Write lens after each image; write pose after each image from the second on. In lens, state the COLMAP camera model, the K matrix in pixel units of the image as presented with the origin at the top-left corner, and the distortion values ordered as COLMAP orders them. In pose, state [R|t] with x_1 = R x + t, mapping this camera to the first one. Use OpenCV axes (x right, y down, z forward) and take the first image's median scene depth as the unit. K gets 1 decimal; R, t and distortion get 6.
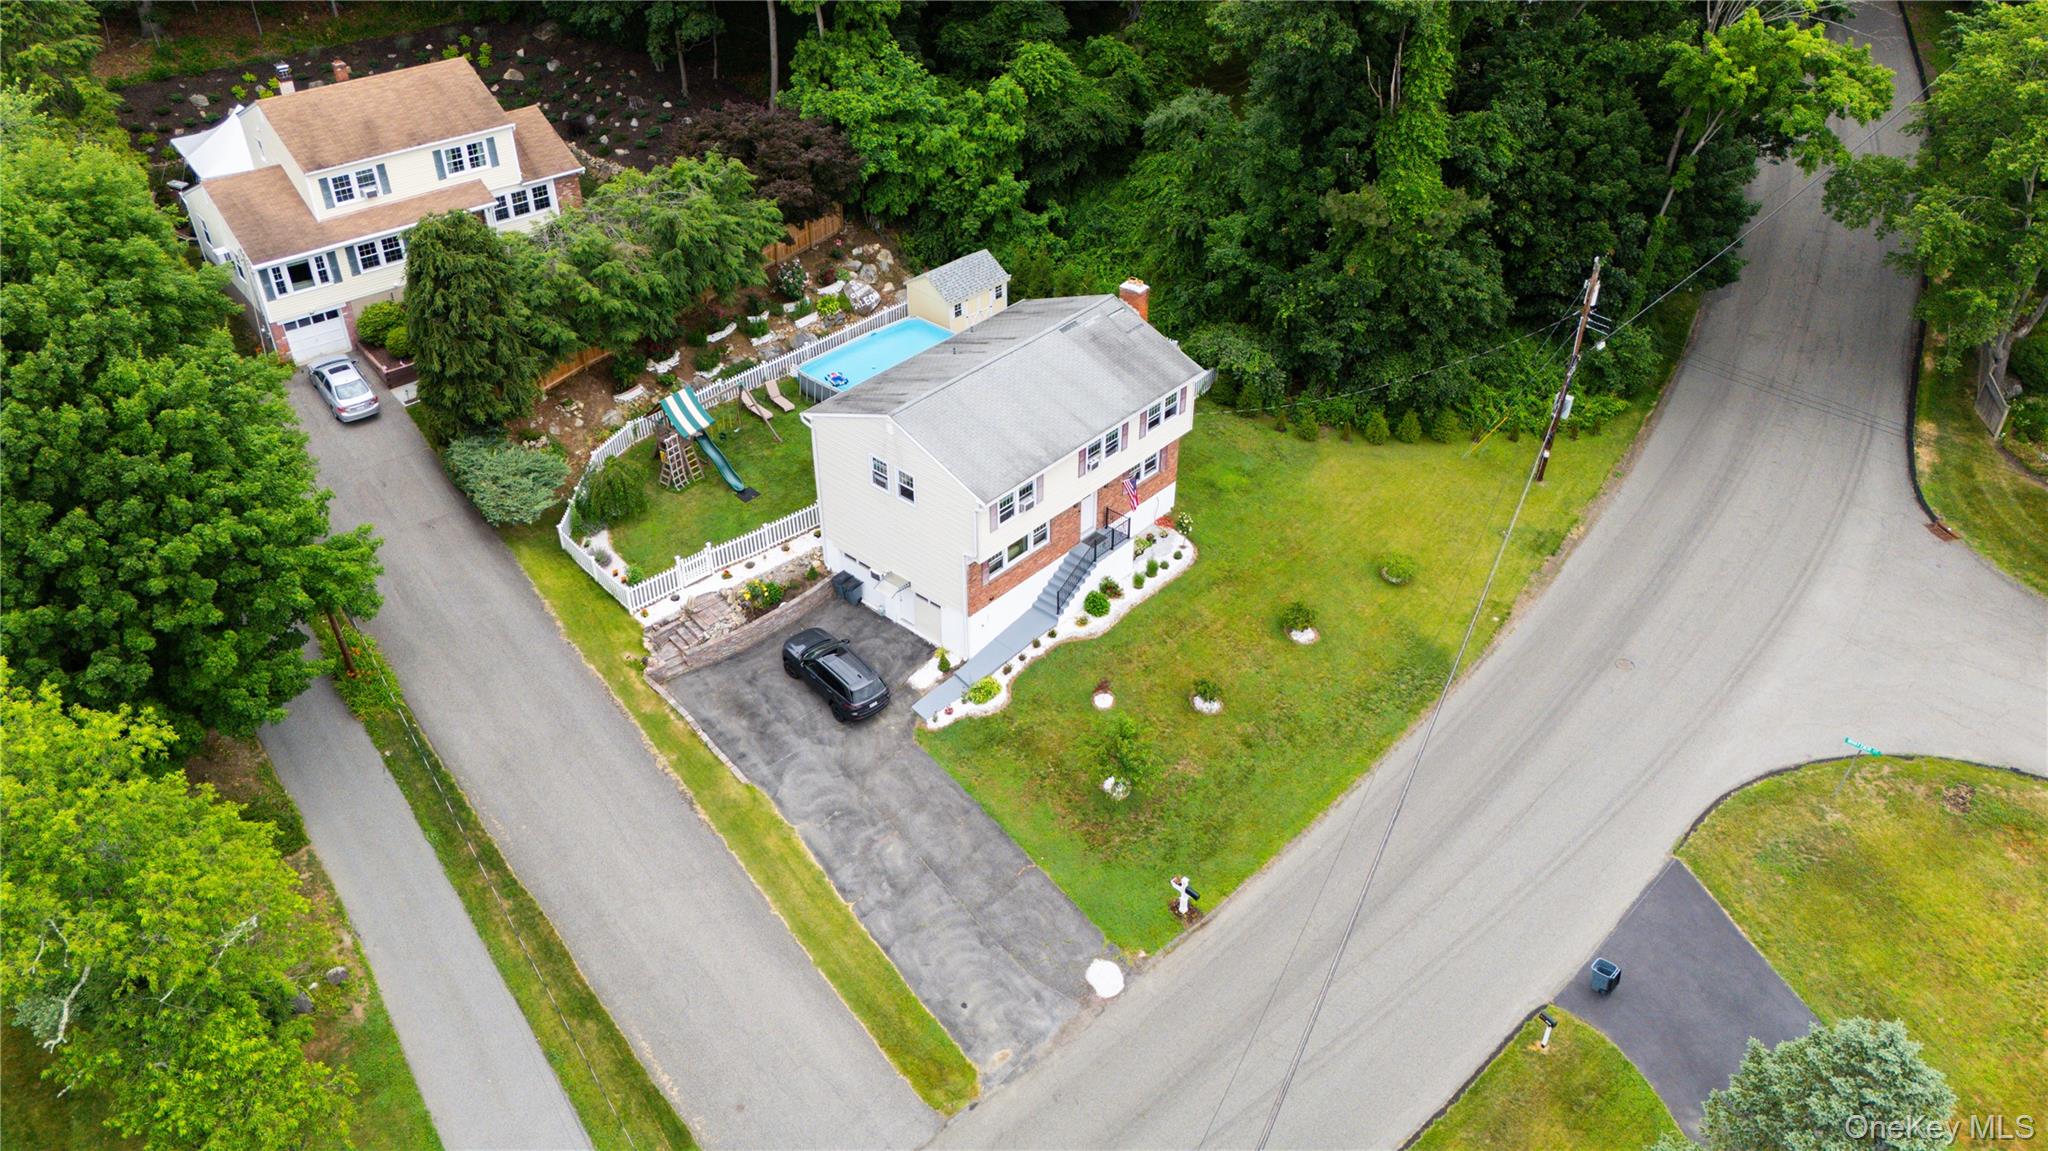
lens RADIAL K [[1595.1, 0, 994.3], [0, 1595.1, 575.4], [0, 0, 1]] dist [0.147804, -0.305251]
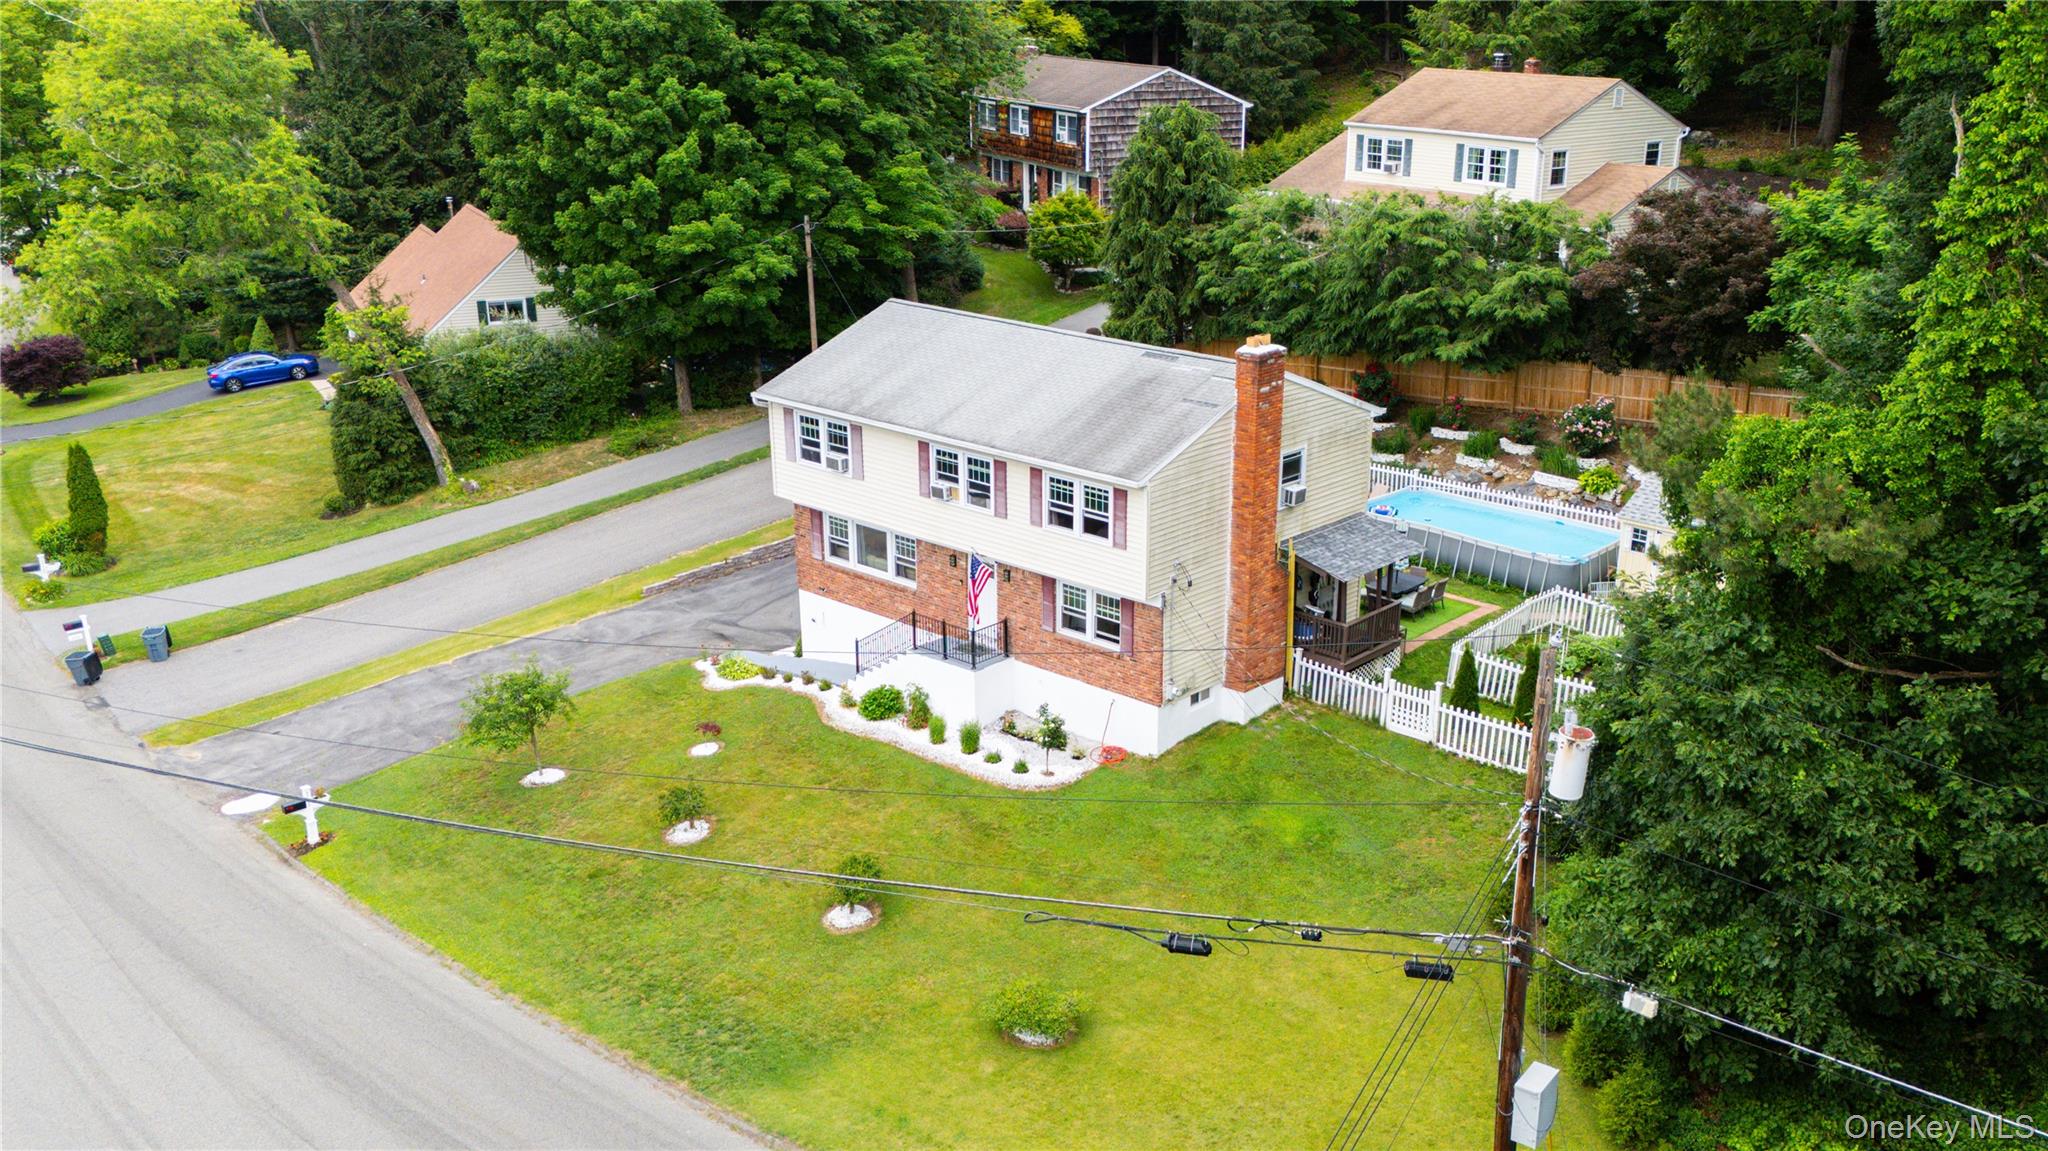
lens RADIAL K [[1806.5, 0, 1090.1], [0, 1806.5, 718.8], [0, 0, 1]] dist [0.040393, -0.014405]
pose [[0.034736, 0.400519, -0.915630, 0.709225], [-0.594088, 0.745010, 0.303348, -0.238994], [0.803649, 0.533428, 0.263822, 0.855327]]
